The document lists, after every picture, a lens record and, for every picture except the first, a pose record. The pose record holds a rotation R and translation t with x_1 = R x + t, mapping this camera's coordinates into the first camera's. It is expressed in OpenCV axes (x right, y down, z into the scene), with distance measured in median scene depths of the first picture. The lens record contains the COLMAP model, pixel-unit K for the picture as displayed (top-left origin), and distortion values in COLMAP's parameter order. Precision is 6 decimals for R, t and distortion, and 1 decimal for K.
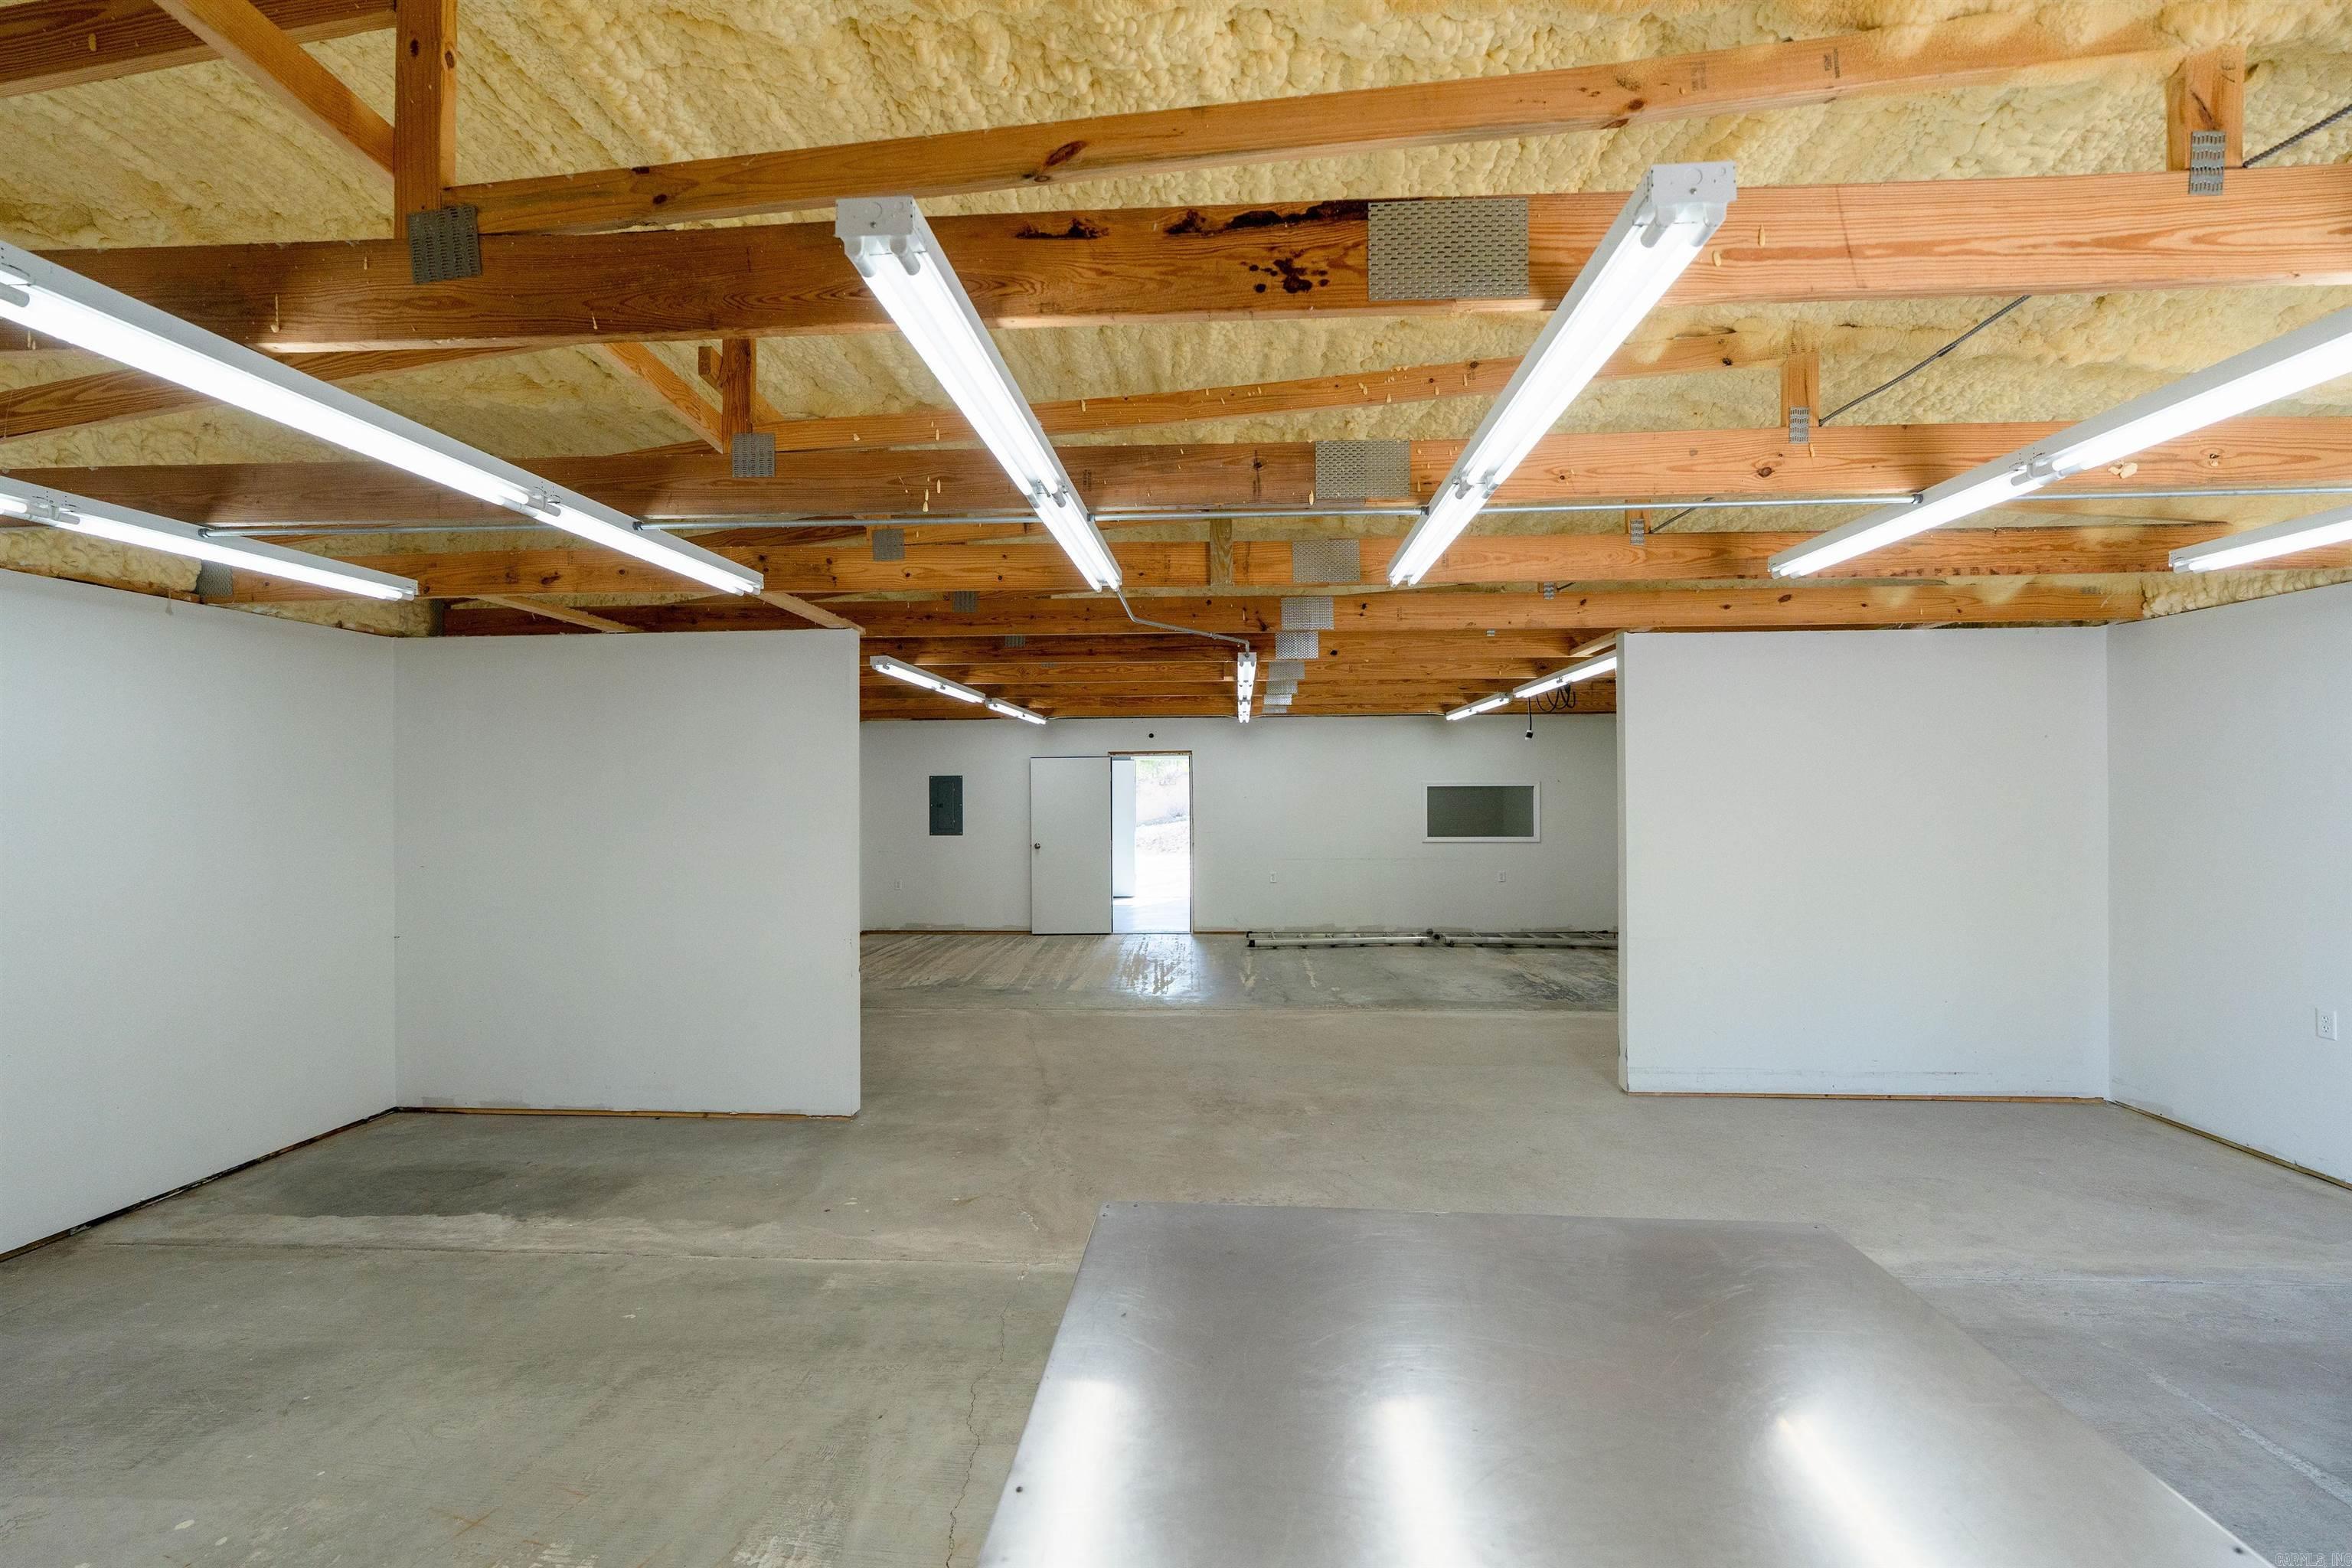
lens RADIAL K [[1048.3, 0, 1170.4], [0, 1048.3, 787.4], [0, 0, 1]] dist [-0.004417, 0.000540]
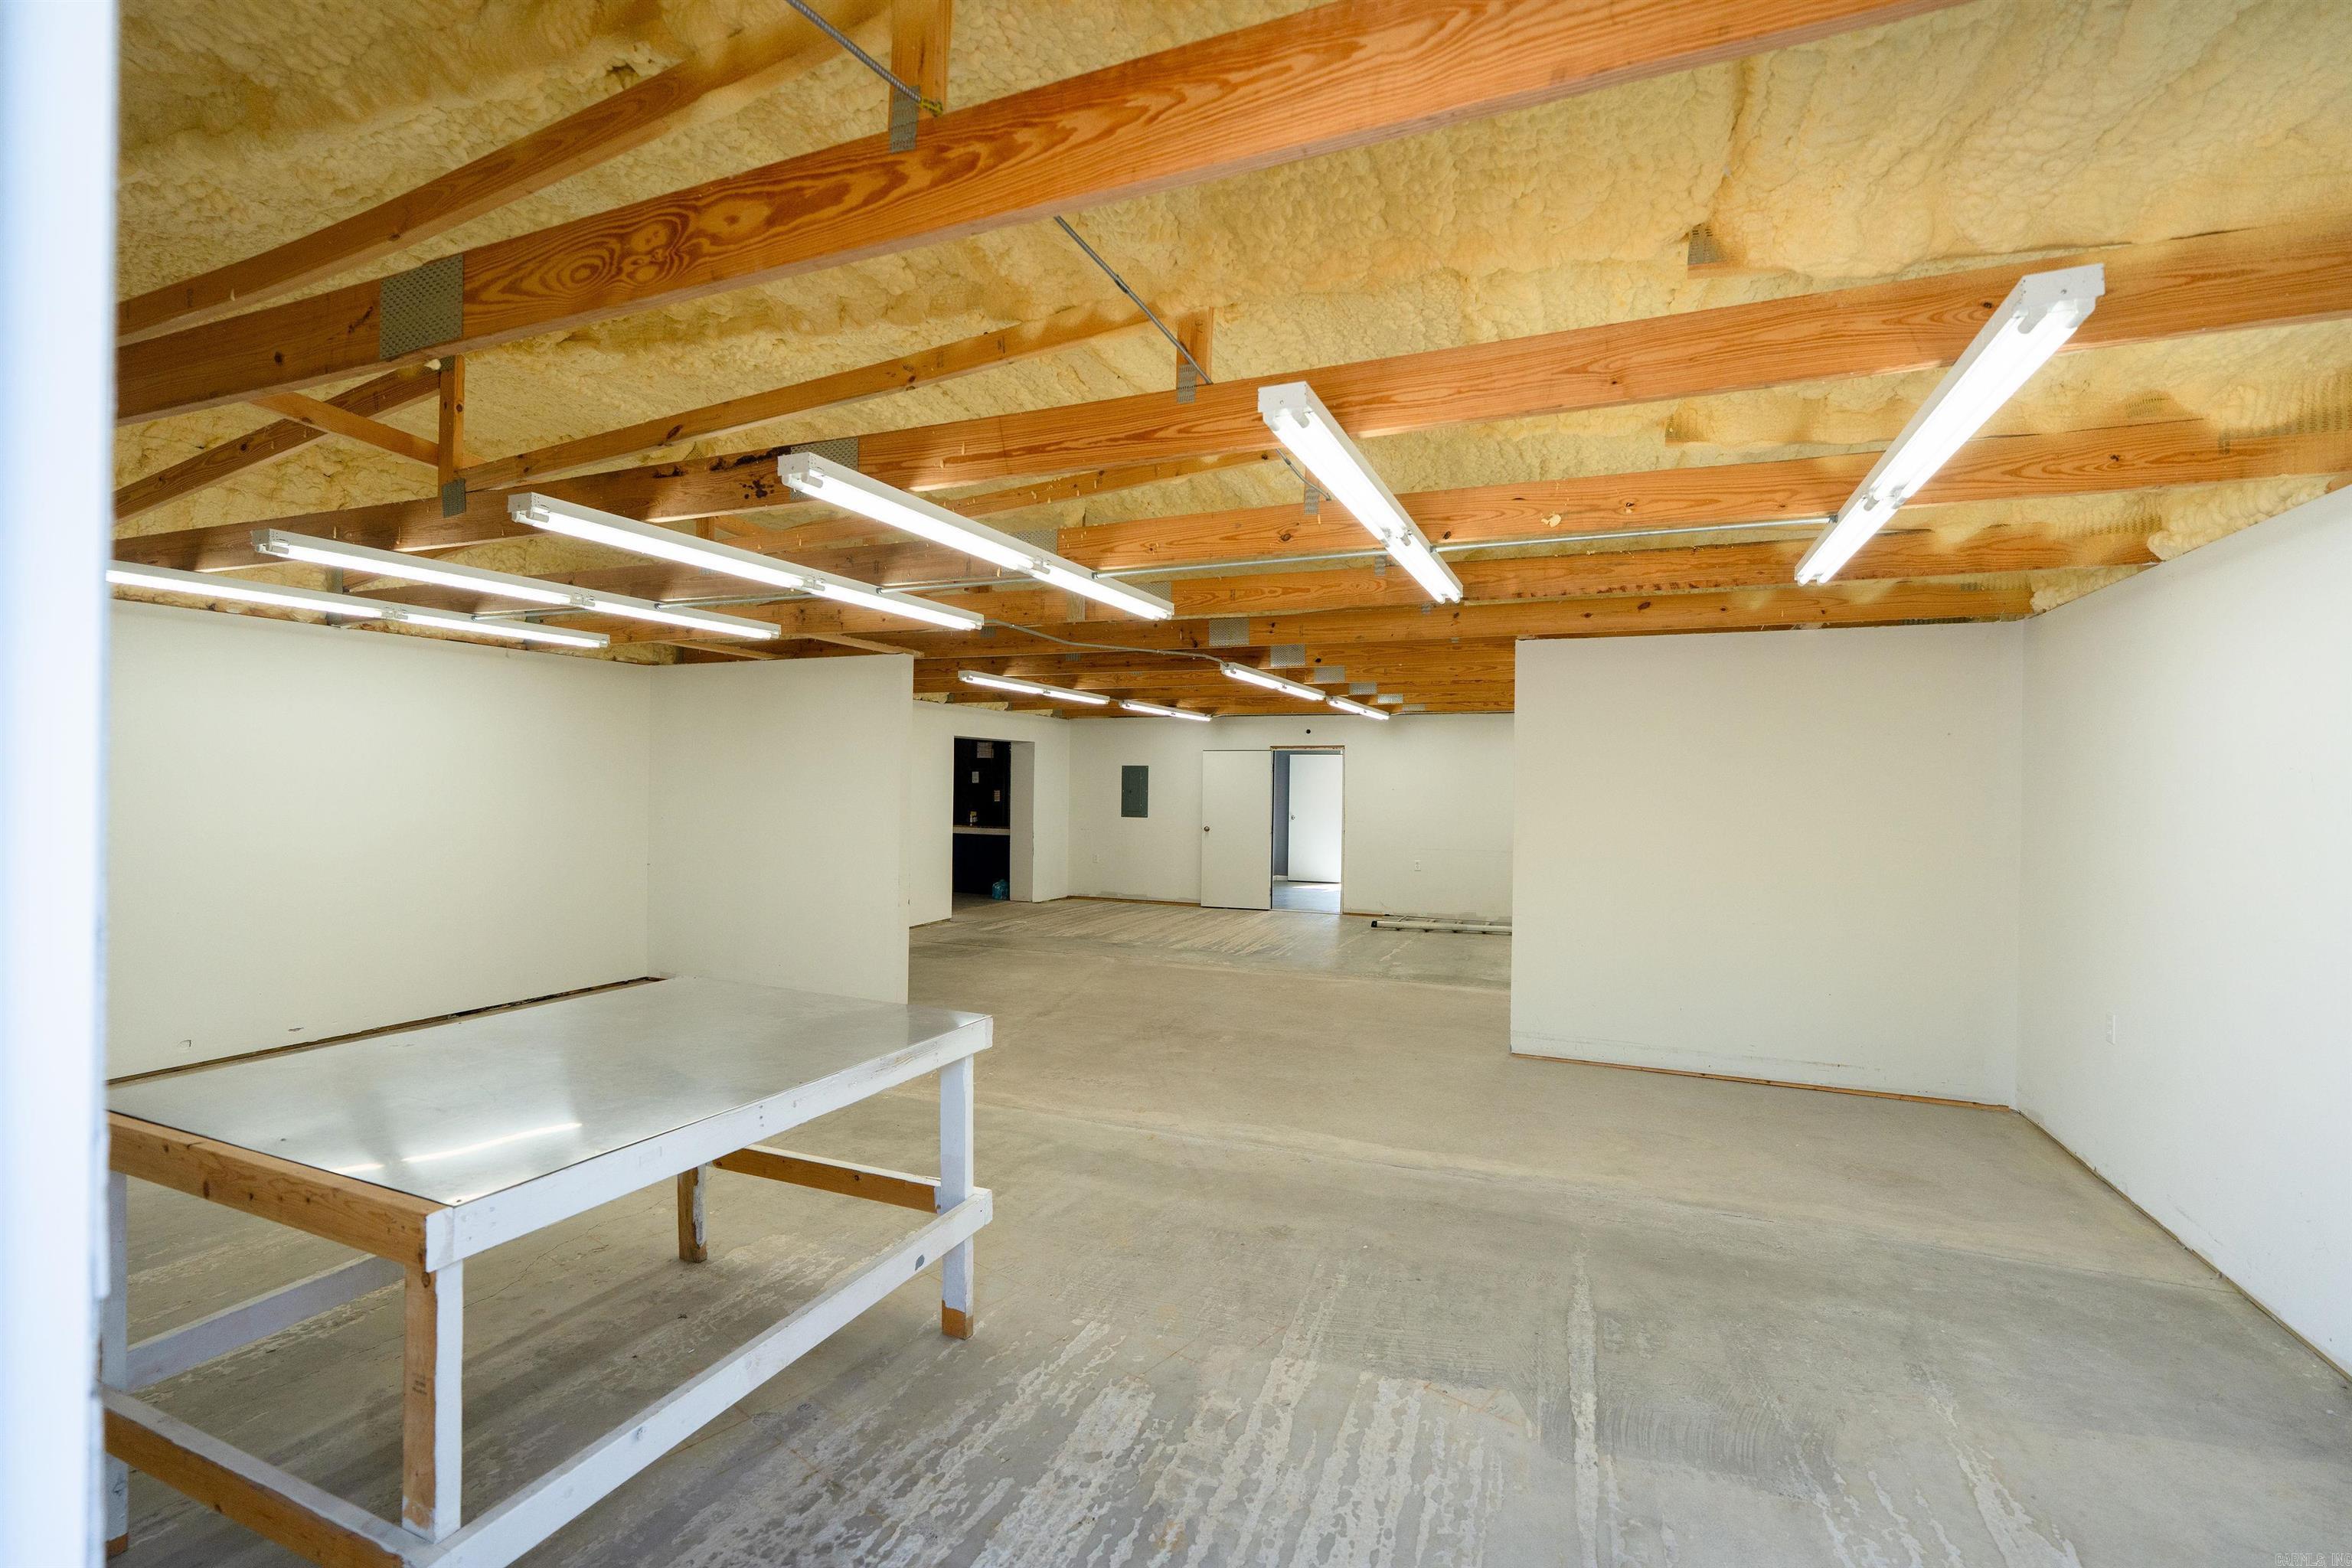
lens RADIAL K [[1048.3, 0, 1178.3], [0, 1048.3, 781.2], [0, 0, 1]] dist [-0.004417, 0.000540]
pose [[0.943633, 0.017302, -0.330540, 0.635027], [-0.017950, 0.999838, 0.001092, 0.010388], [0.330505, 0.004902, 0.943791, -0.230377]]
